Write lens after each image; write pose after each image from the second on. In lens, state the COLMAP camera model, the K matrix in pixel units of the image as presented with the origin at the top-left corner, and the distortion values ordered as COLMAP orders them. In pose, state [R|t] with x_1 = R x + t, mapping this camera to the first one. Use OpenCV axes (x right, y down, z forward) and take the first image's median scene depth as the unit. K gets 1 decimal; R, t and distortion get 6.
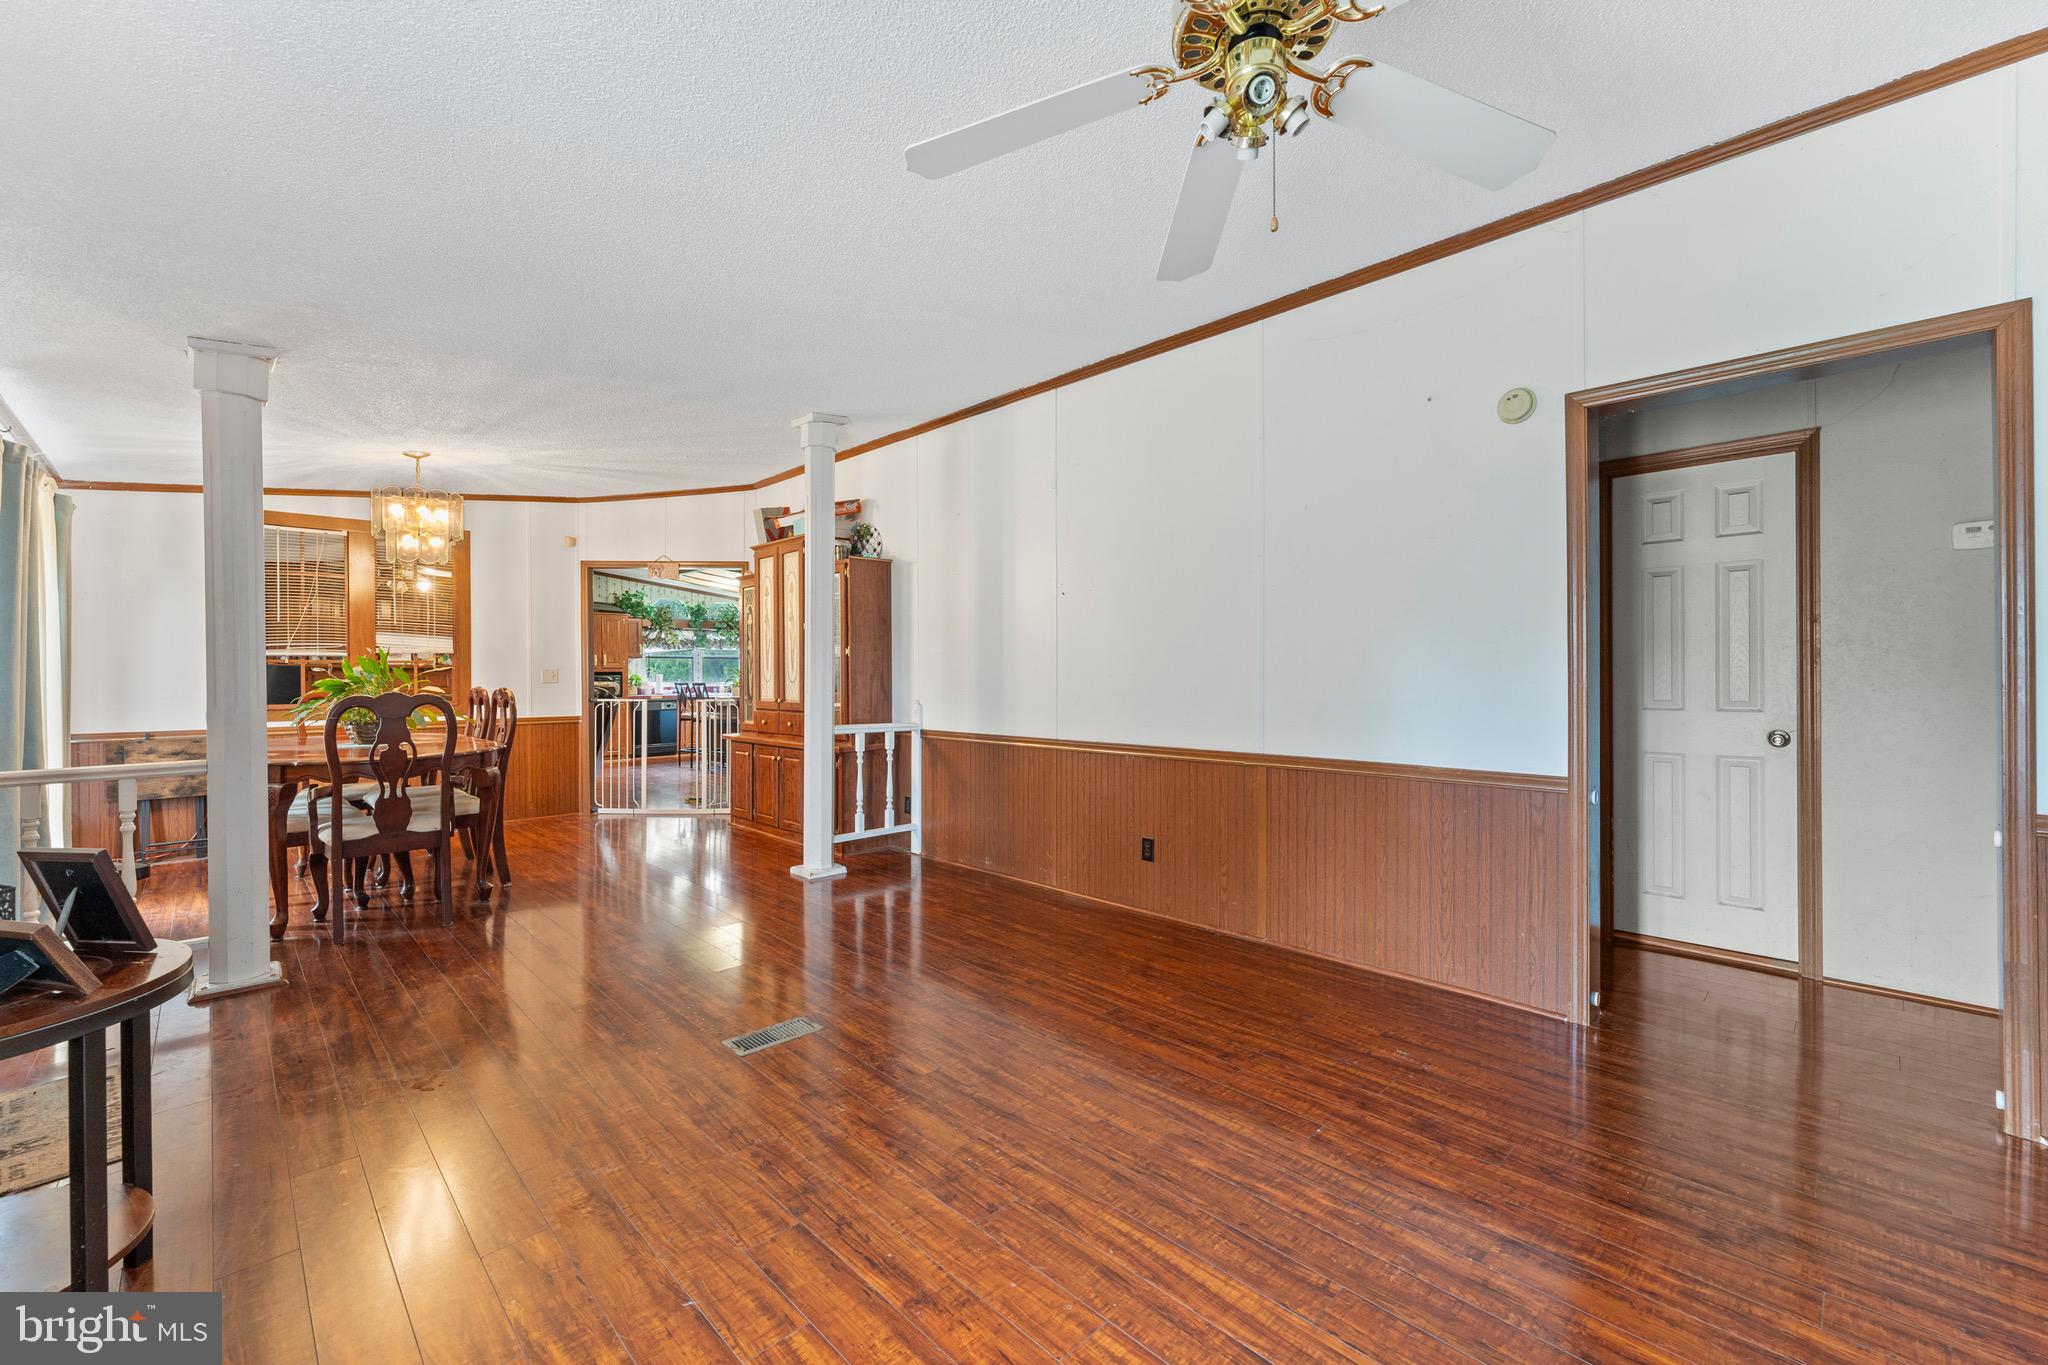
lens RADIAL K [[828.9, 0, 1017.6], [0, 828.9, 675.4], [0, 0, 1]] dist [-0.003174, 0.000372]
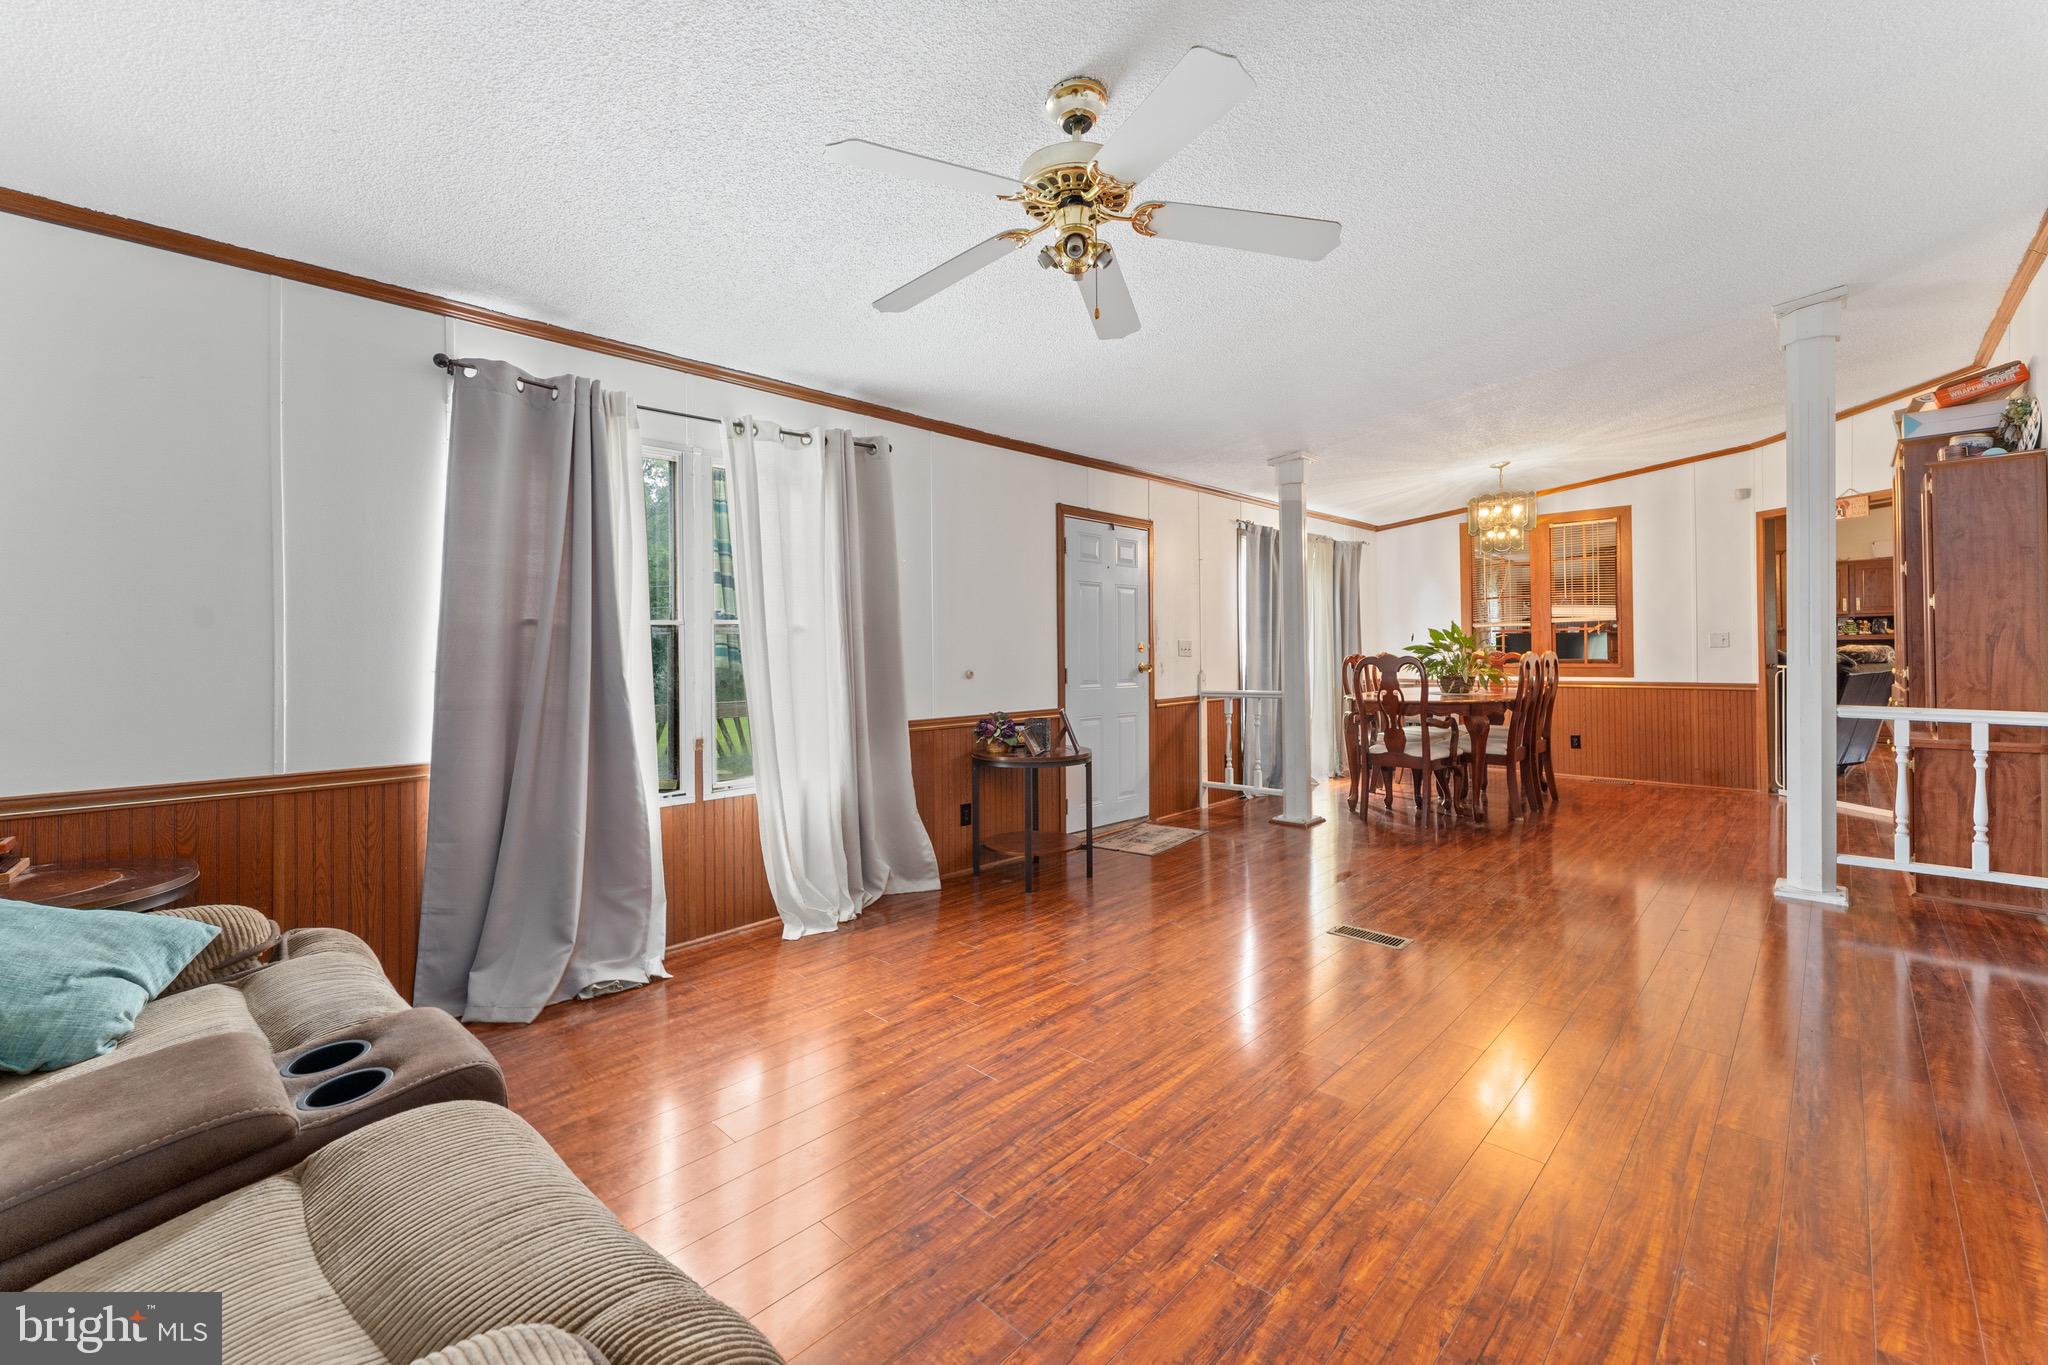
lens RADIAL K [[828.9, 0, 1037.4], [0, 828.9, 643.8], [0, 0, 1]] dist [-0.003174, 0.000372]
pose [[0.036479, -0.002413, -0.999331, 0.891964], [0.011511, 0.999932, -0.001995, -0.004153], [0.999268, -0.011430, 0.036505, 0.452793]]
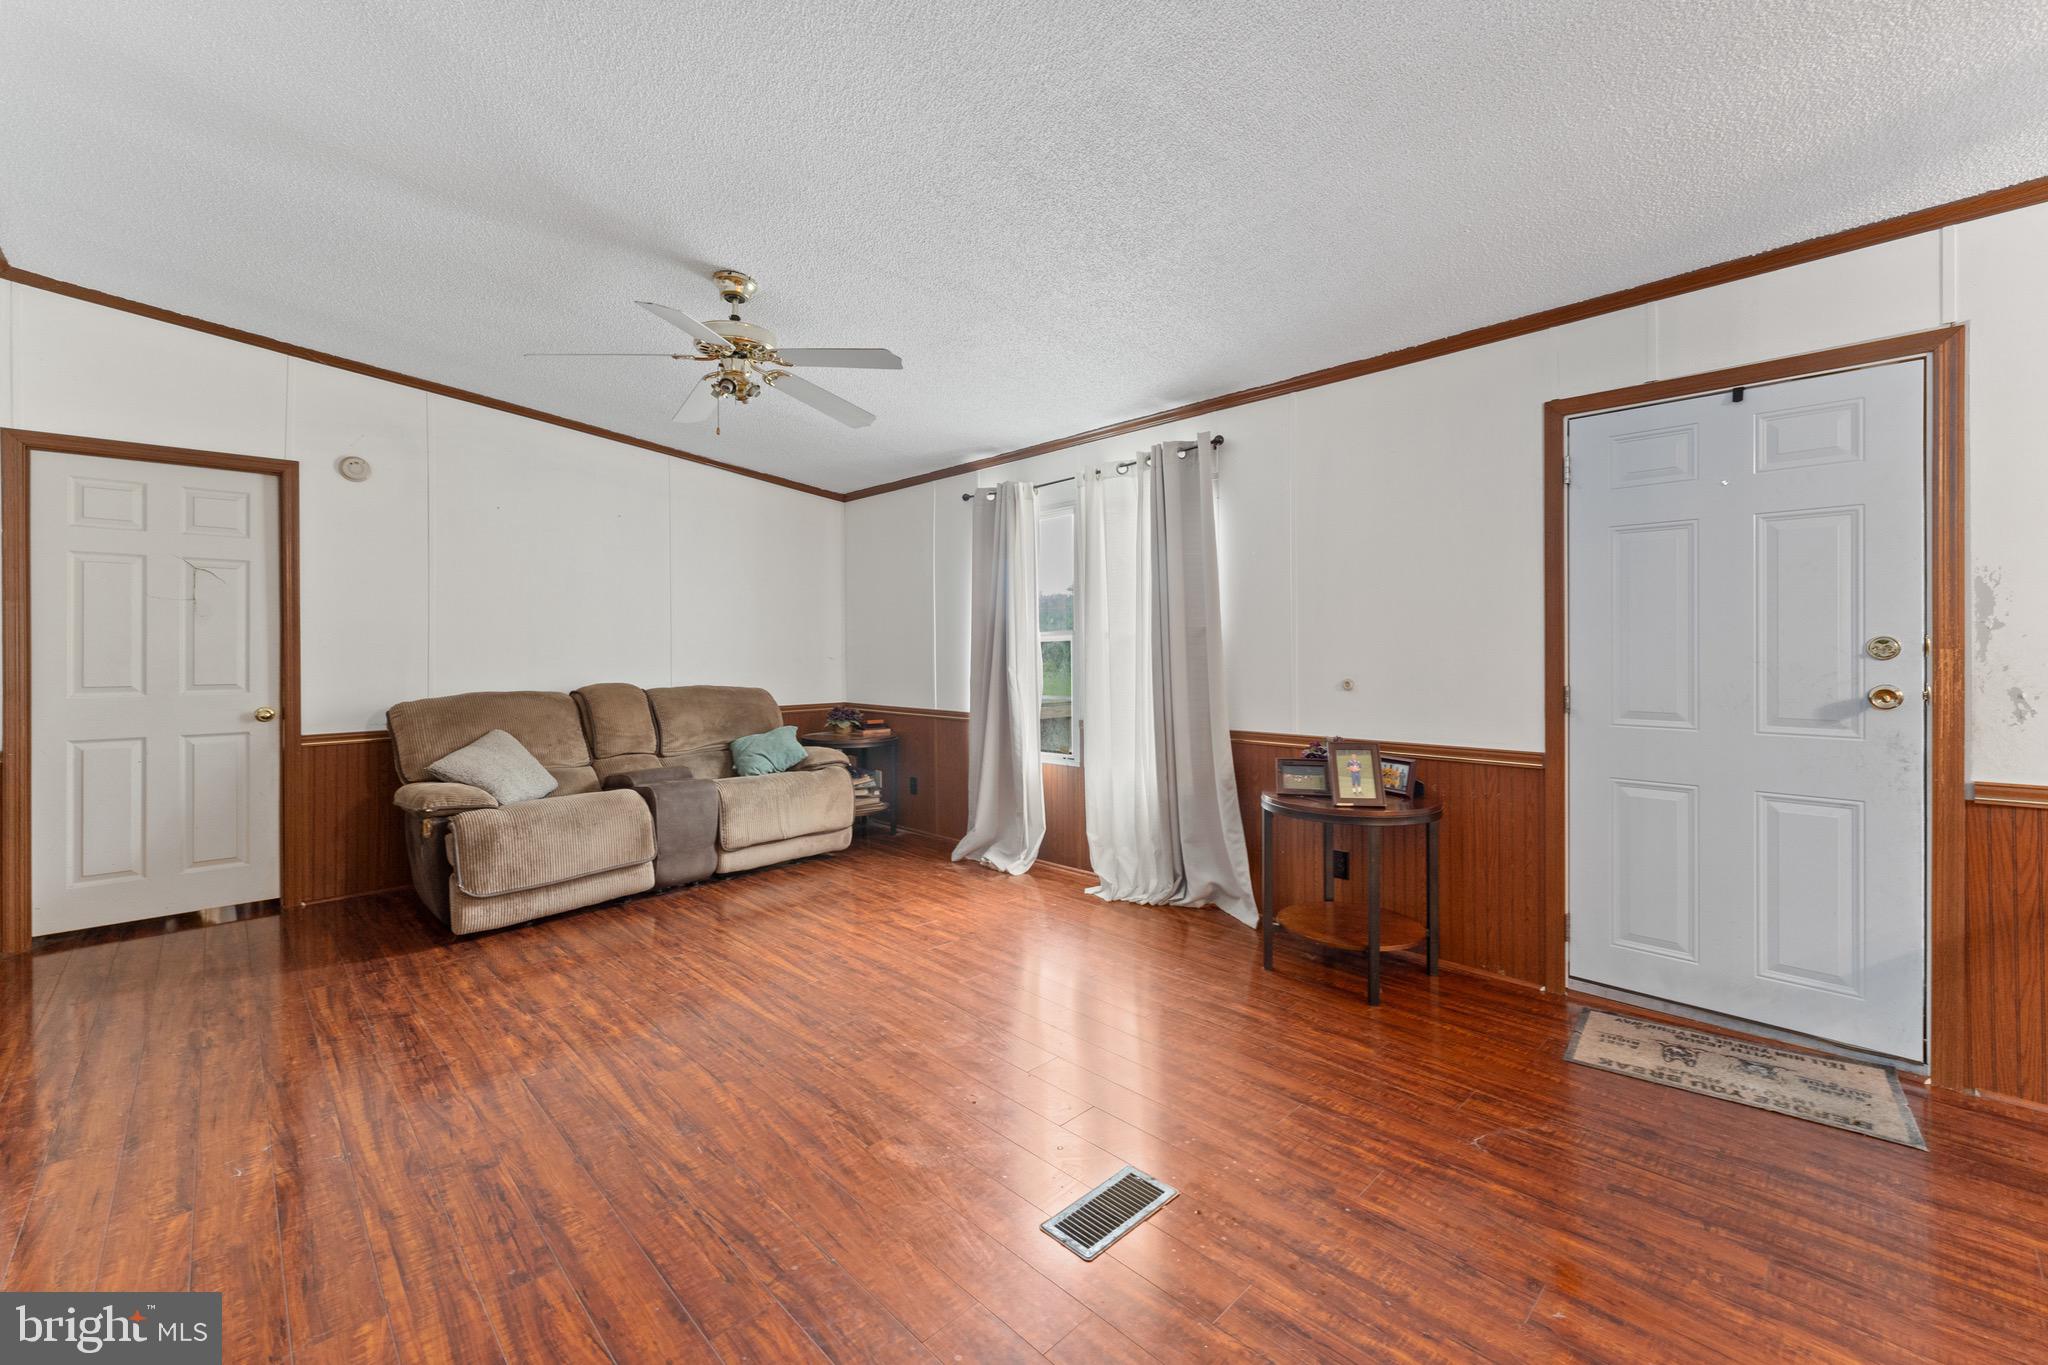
lens RADIAL K [[828.9, 0, 1025.2], [0, 828.9, 655.8], [0, 0, 1]] dist [-0.003174, 0.000372]
pose [[-0.999931, 0.011012, -0.004108, -0.220956], [0.011015, 0.999939, -0.000734, 0.001577], [0.004099, -0.000779, -0.999991, 1.596712]]
